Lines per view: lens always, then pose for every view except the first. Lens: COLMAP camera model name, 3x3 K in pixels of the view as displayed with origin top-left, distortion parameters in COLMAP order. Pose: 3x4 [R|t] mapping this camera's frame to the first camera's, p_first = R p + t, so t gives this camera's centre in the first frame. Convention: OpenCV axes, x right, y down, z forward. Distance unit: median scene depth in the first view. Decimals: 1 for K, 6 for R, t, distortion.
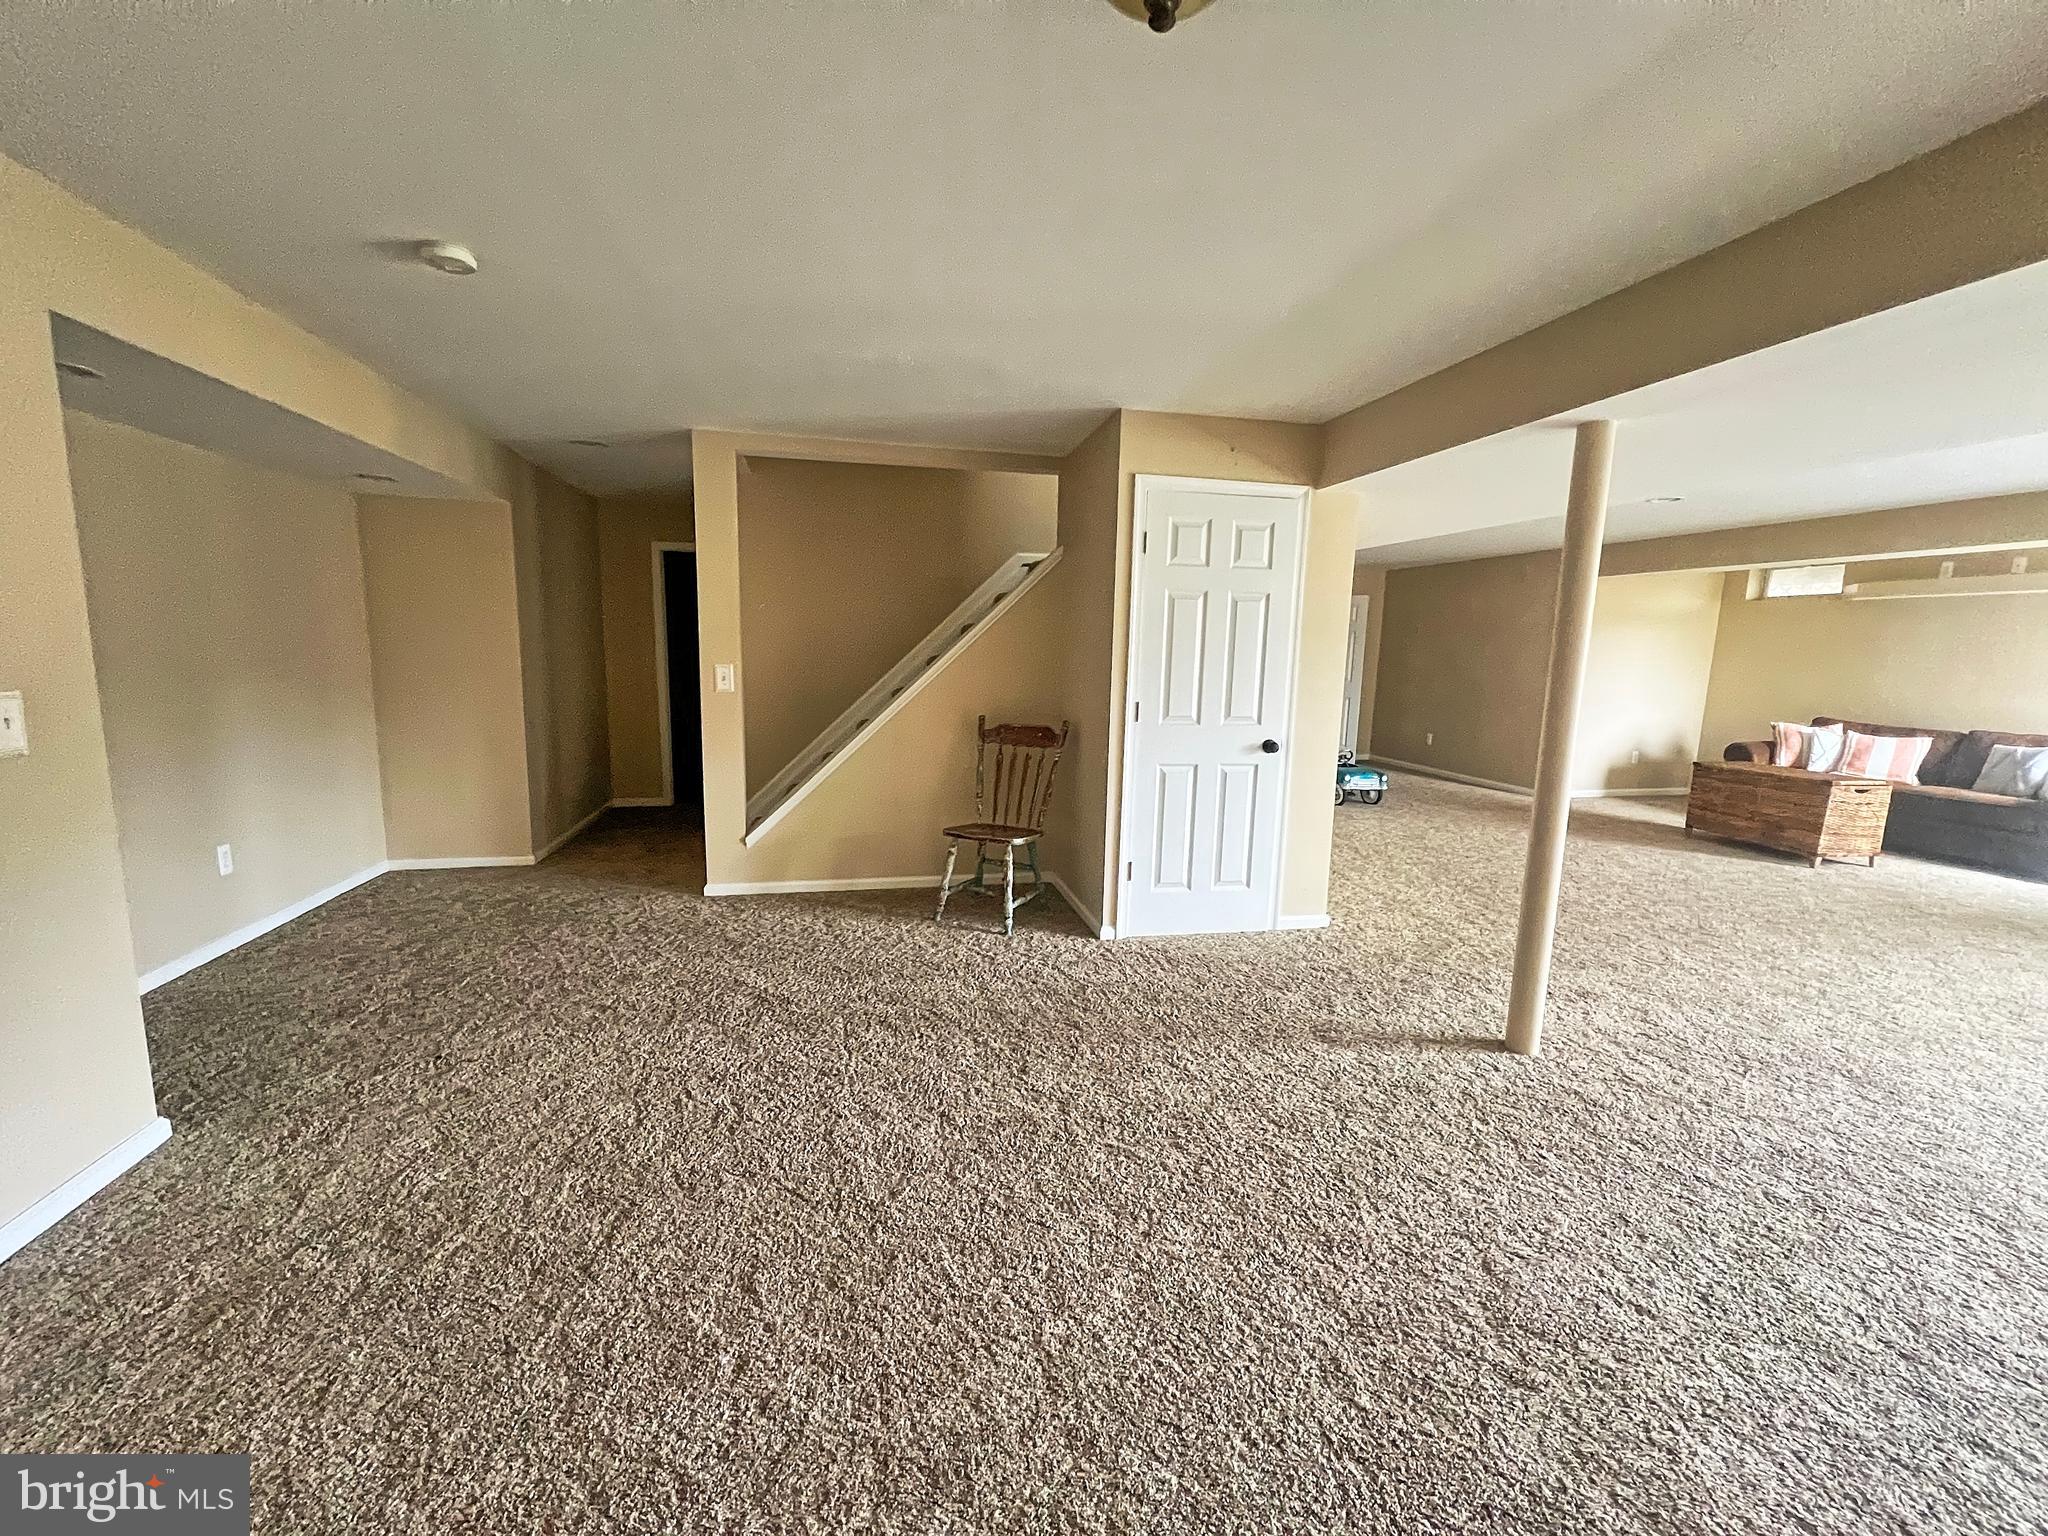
lens RADIAL K [[823.6, 0, 1018.6], [0, 823.6, 756.2], [0, 0, 1]] dist [0.018523, -0.004901]
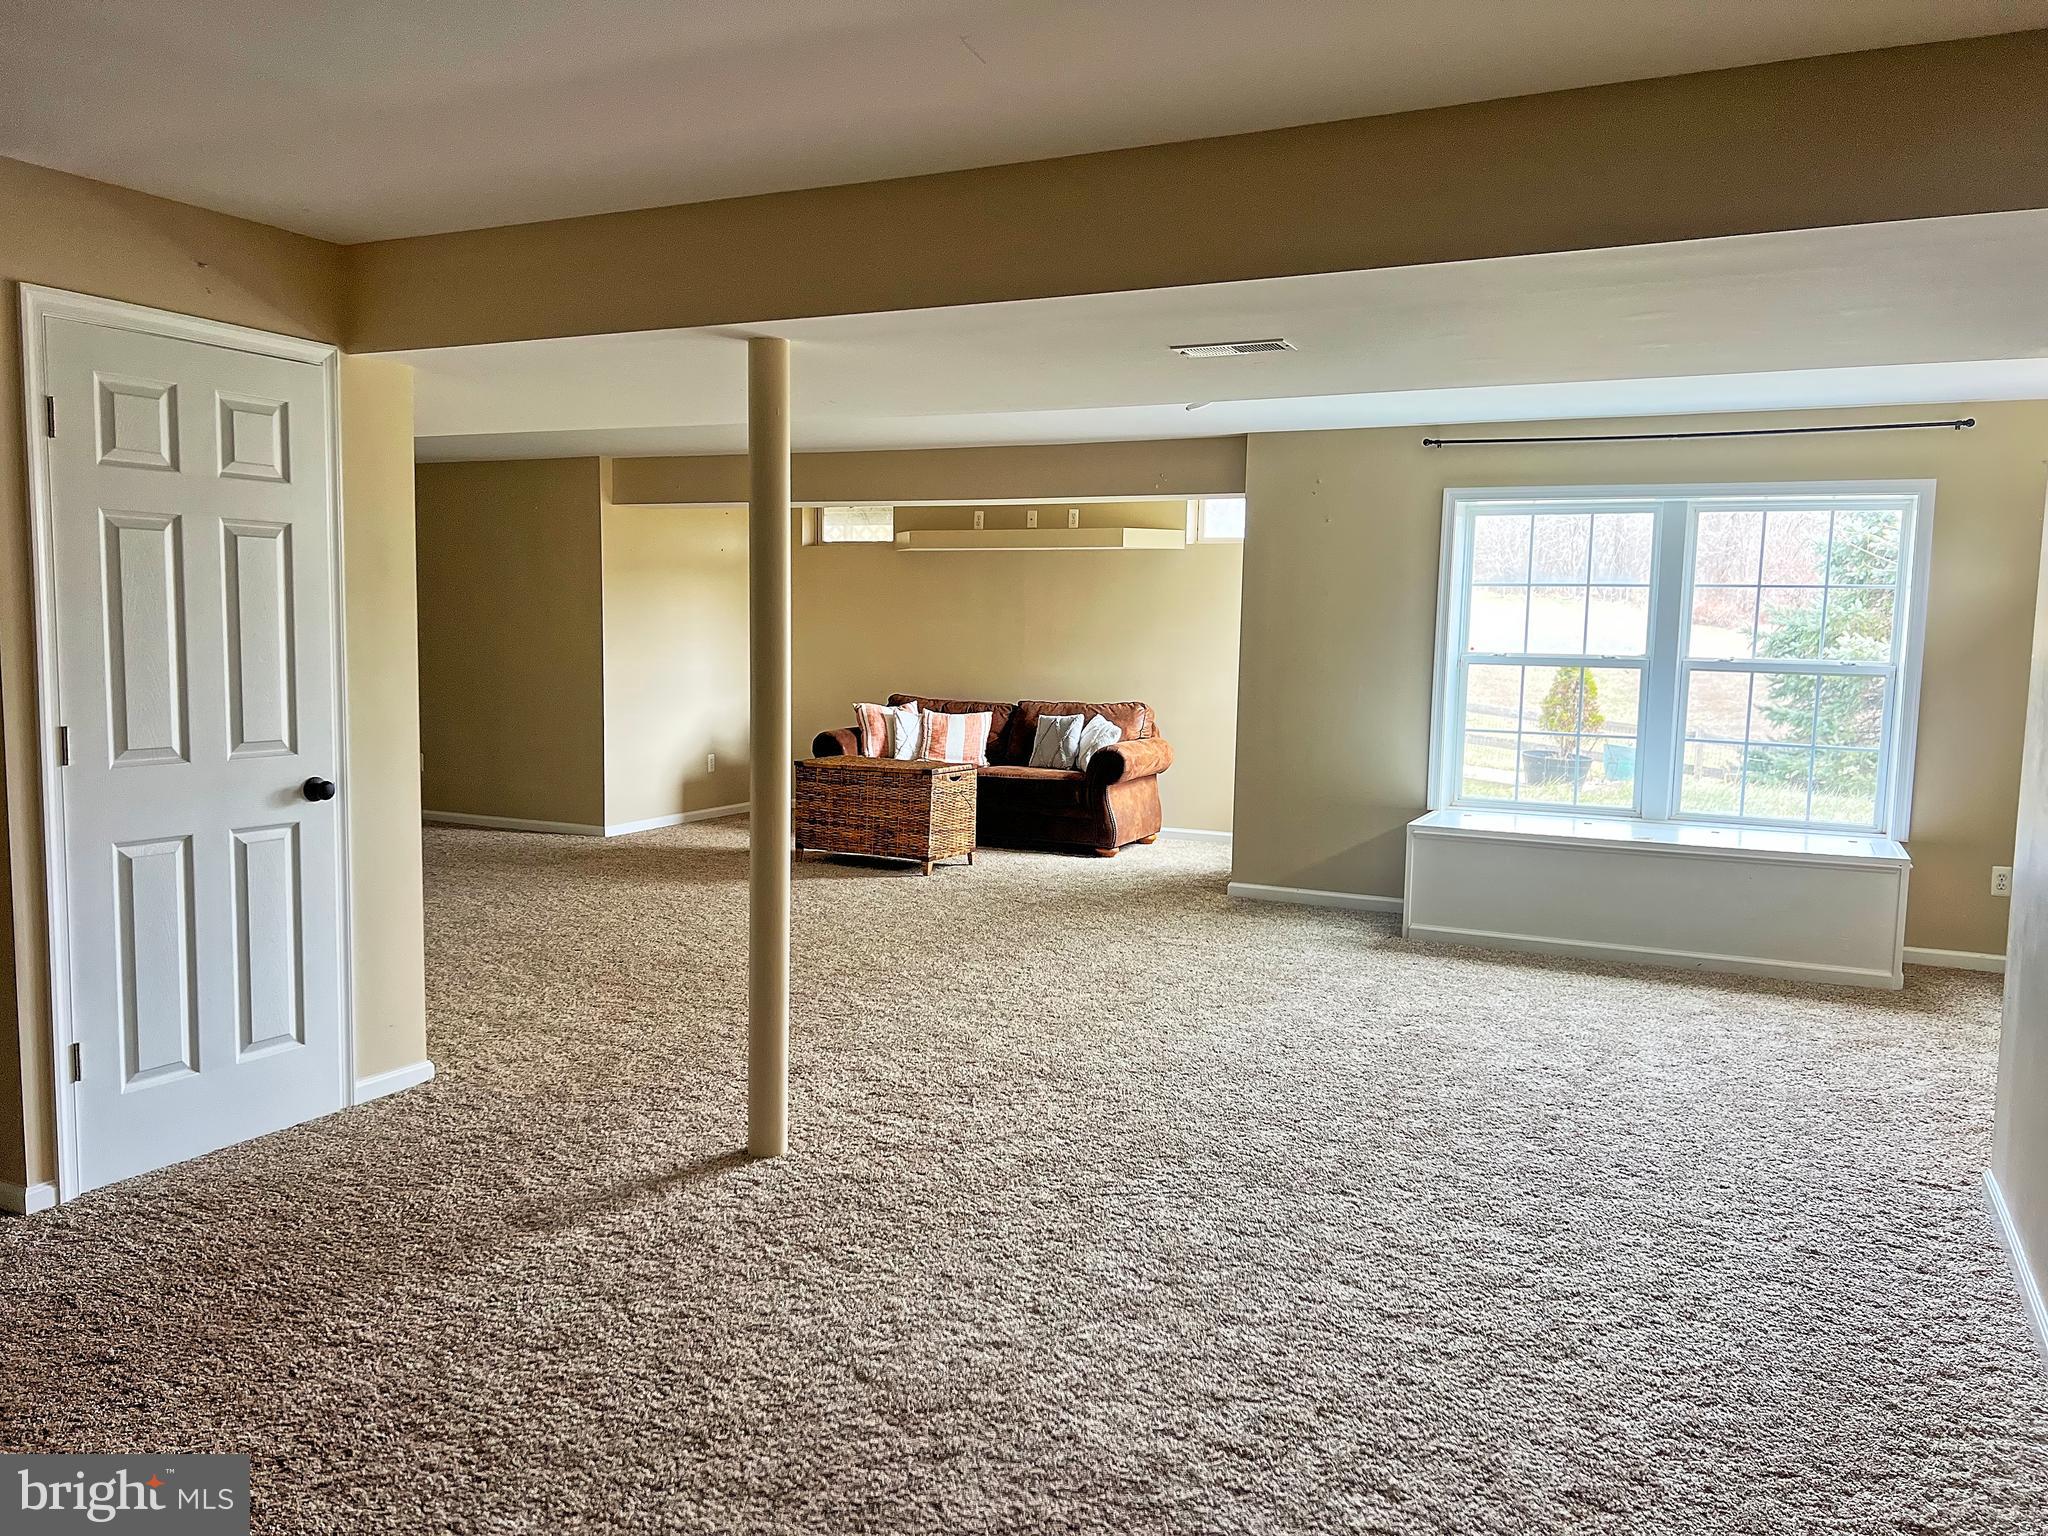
lens RADIAL K [[1547.0, 0, 1024.0], [0, 1547.0, 768.0], [0, 0, 1]] dist [0.008049, 0.002830]
pose [[0.620919, -0.086130, 0.779128, -0.309548], [0.104332, 0.994183, 0.026758, -0.006070], [-0.776900, 0.064674, 0.626293, -0.079423]]
